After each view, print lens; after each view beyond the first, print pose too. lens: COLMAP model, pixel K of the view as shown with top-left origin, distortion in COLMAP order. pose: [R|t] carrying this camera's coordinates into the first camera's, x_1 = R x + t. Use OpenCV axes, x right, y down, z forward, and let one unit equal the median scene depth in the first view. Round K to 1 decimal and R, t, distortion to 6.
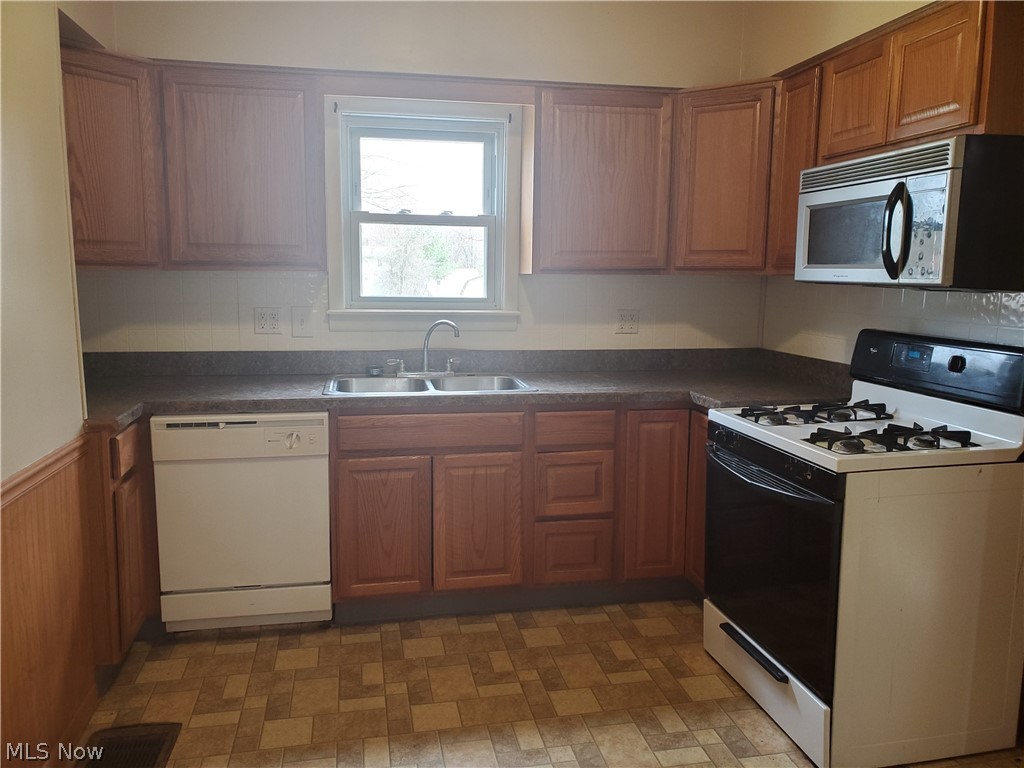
lens RADIAL K [[766.1, 0, 517.9], [0, 766.1, 377.7], [0, 0, 1]] dist [0.002869, -0.046848]
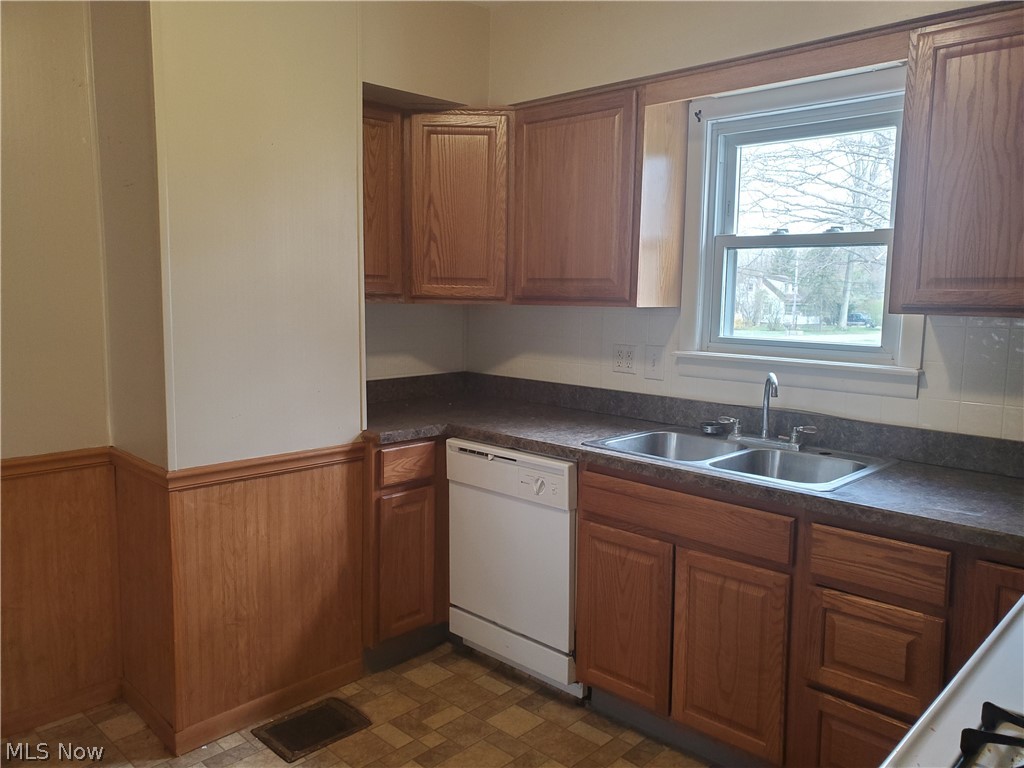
lens RADIAL K [[766.1, 0, 514.3], [0, 766.1, 377.7], [0, 0, 1]] dist [0.002869, -0.046848]
pose [[0.567474, 0.086716, -0.818812, 0.412263], [-0.122002, 0.992317, 0.020538, -0.061564], [0.814302, 0.088242, 0.573694, 0.405610]]
